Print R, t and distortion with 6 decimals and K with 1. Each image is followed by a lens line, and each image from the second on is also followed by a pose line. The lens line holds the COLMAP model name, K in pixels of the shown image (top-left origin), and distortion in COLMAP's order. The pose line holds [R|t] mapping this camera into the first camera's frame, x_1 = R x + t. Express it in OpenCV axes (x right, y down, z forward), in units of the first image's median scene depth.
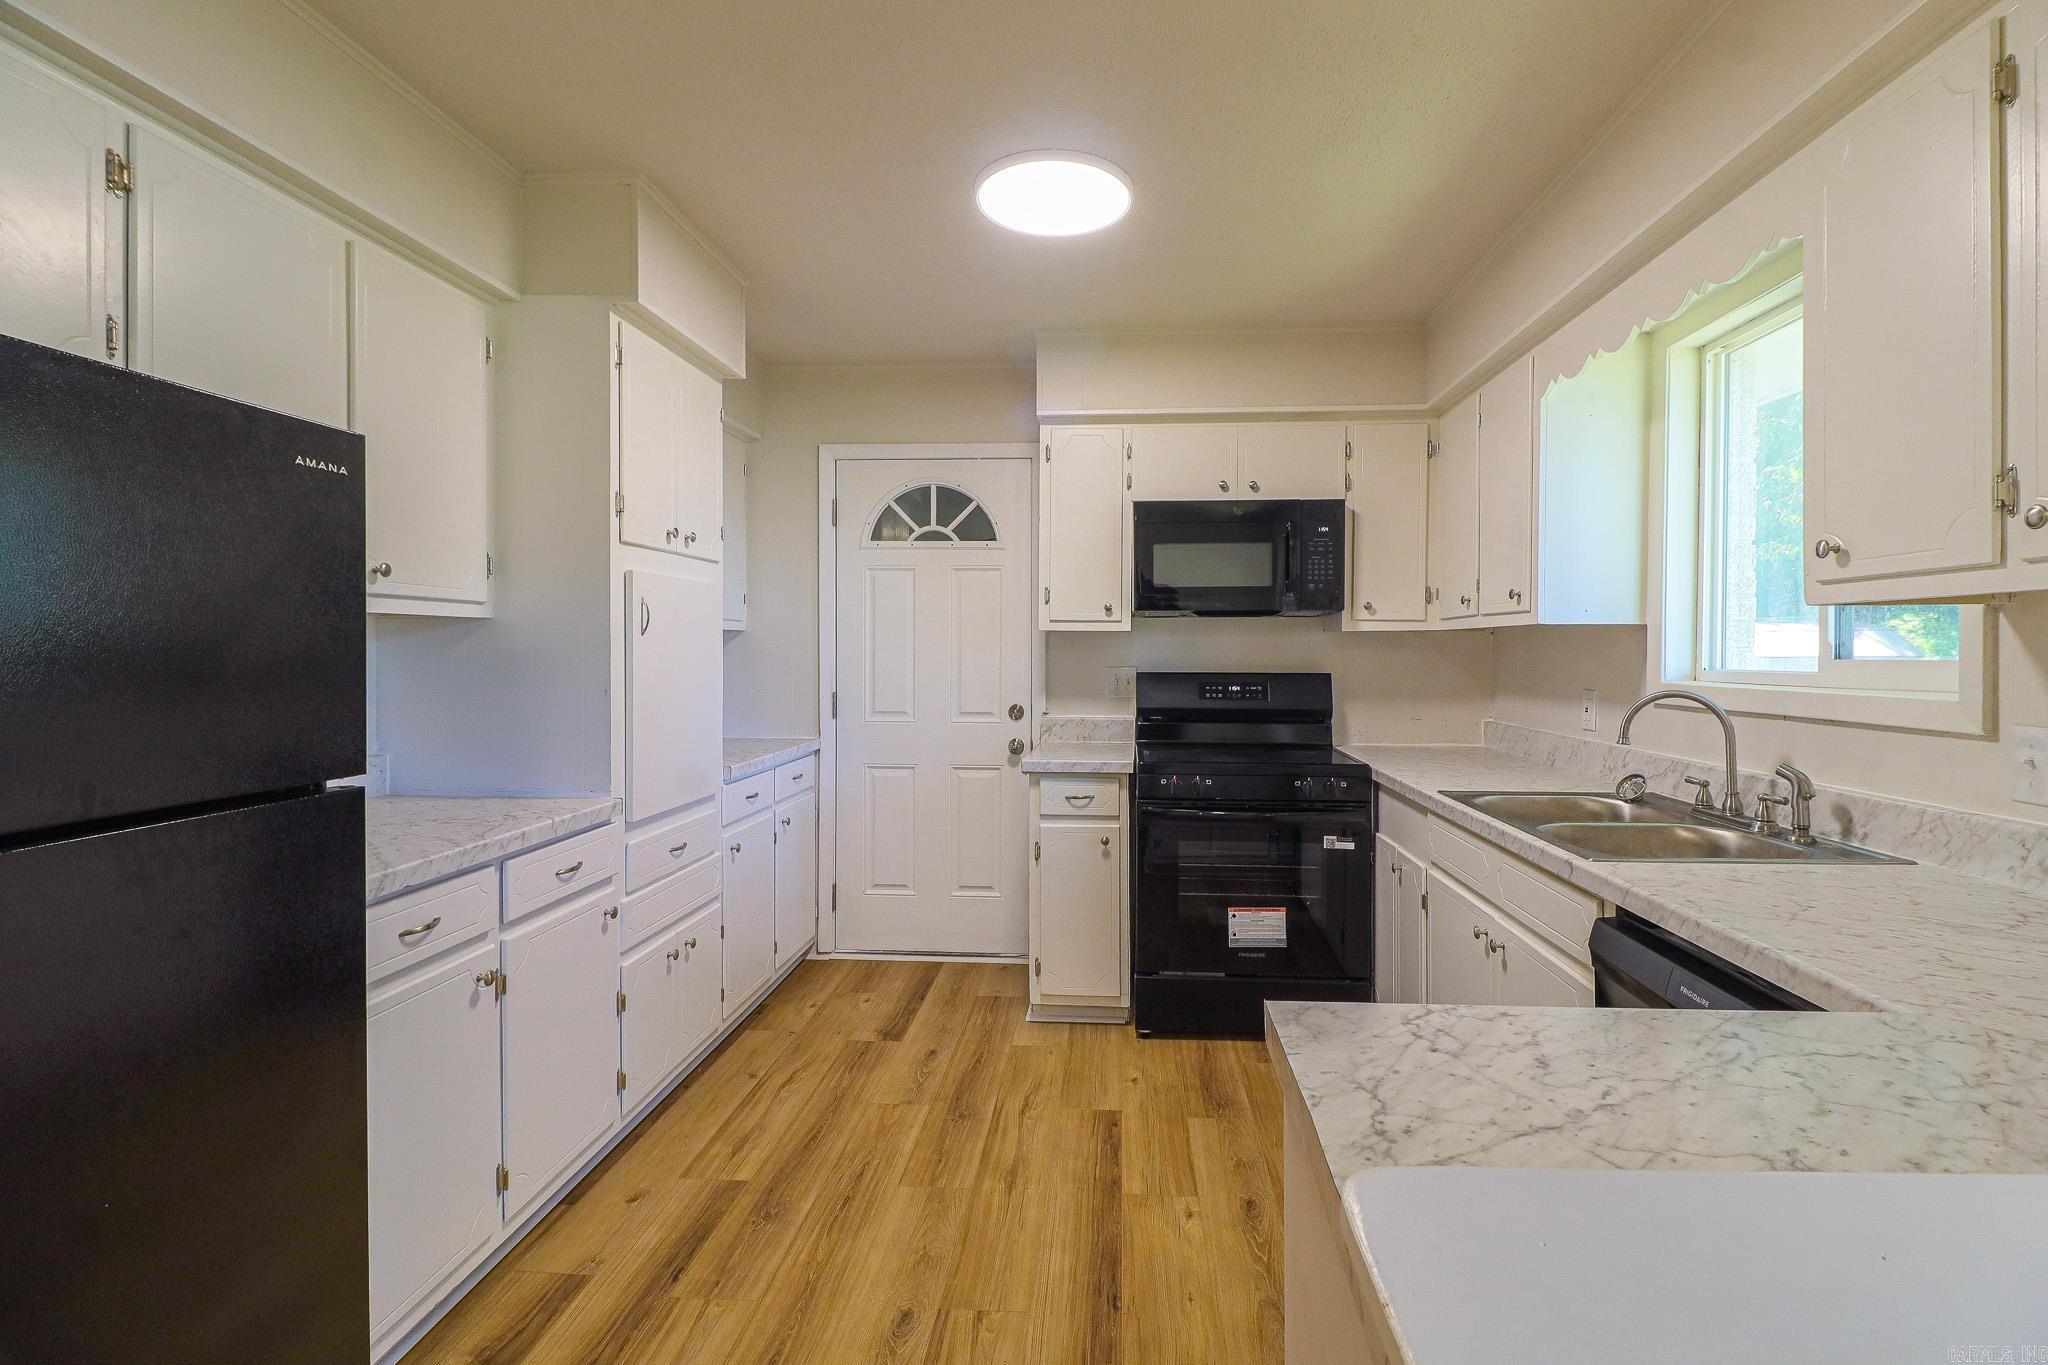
lens RADIAL K [[963.0, 0, 1069.6], [0, 963.0, 654.3], [0, 0, 1]] dist [0.001443, 0.000103]
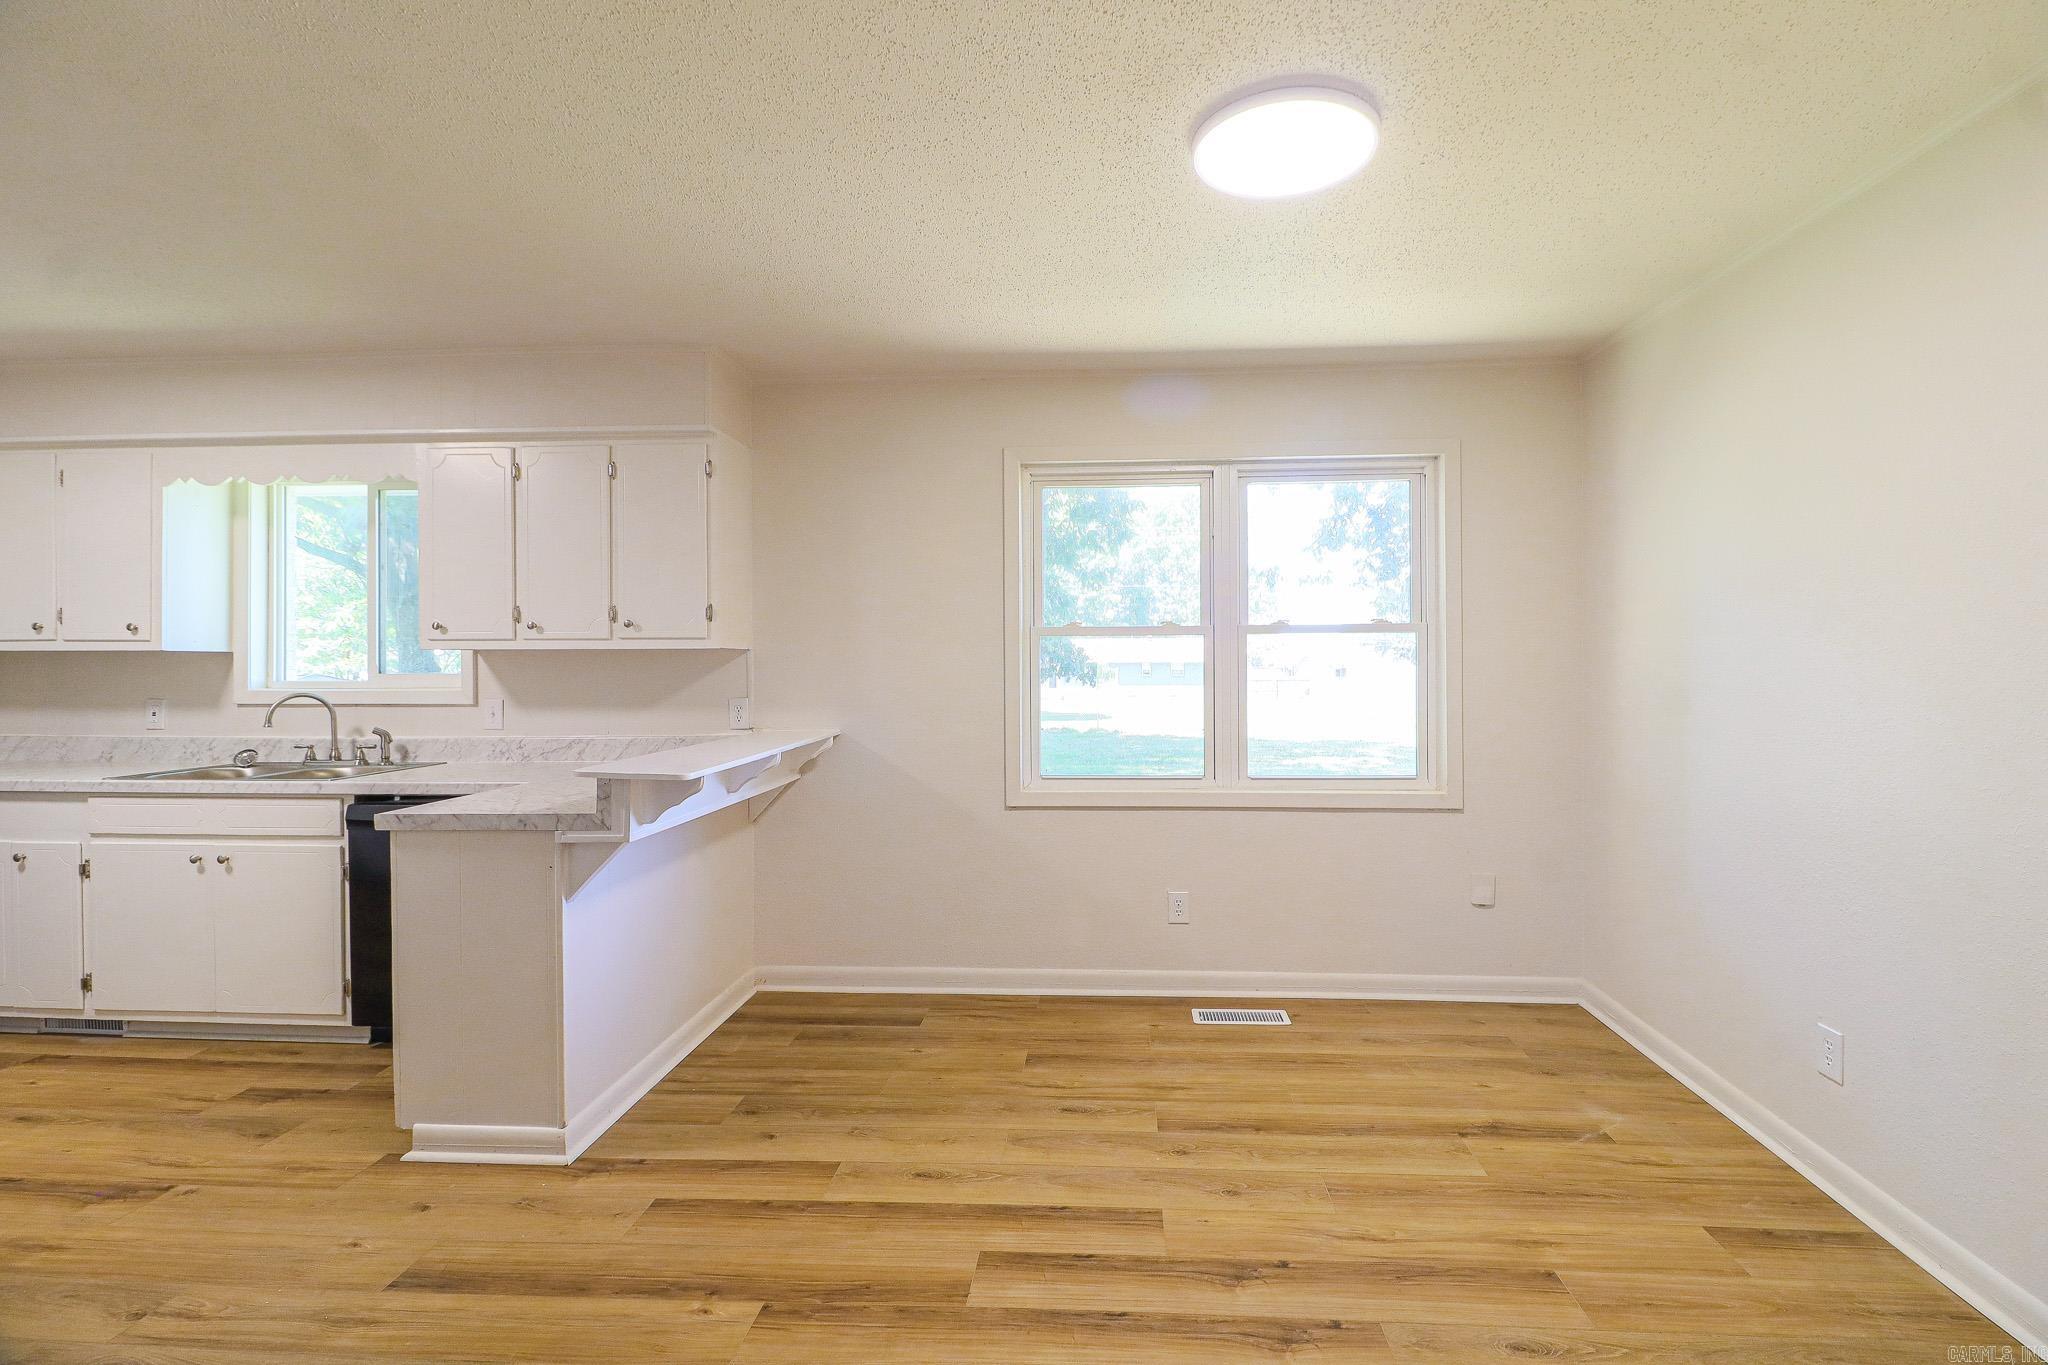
lens RADIAL K [[929.5, 0, 1084.3], [0, 929.5, 664.9], [0, 0, 1]] dist [0.002925, -0.005934]
pose [[-0.011800, -0.004931, 0.999918, -0.670240], [0.005814, 0.999971, 0.005000, -0.008411], [-0.999913, 0.005872, -0.011771, -0.241577]]
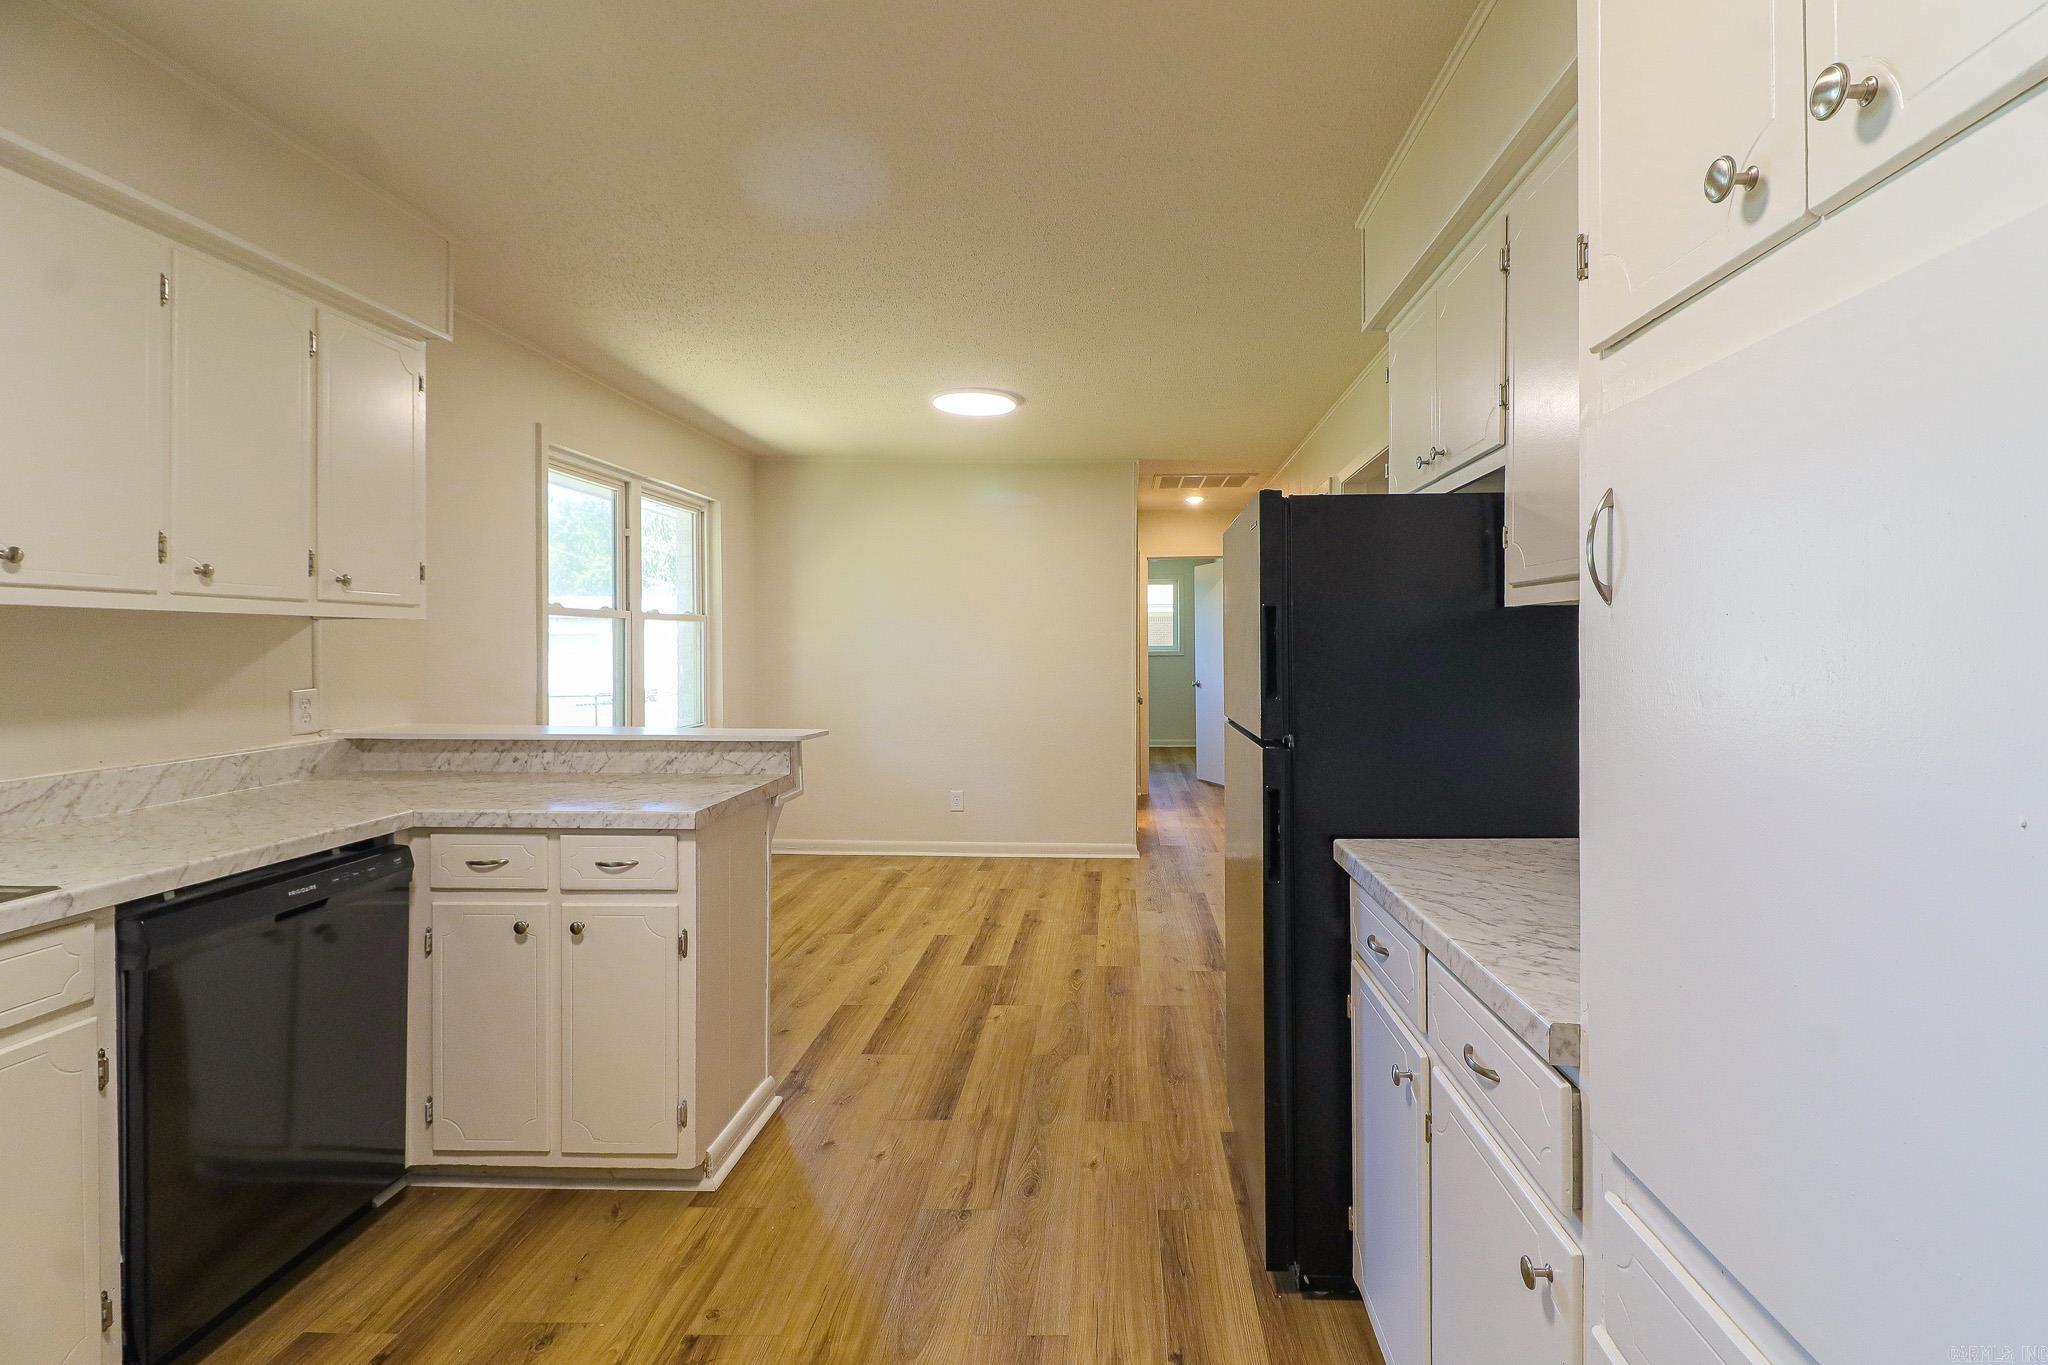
lens RADIAL K [[963.0, 0, 1069.6], [0, 963.0, 654.3], [0, 0, 1]] dist [0.001443, 0.000103]
pose [[-0.999967, 0.002796, -0.007609, -0.184709], [0.002719, 0.999944, 0.010214, -0.000907], [0.007637, 0.010193, -0.999919, 0.954481]]
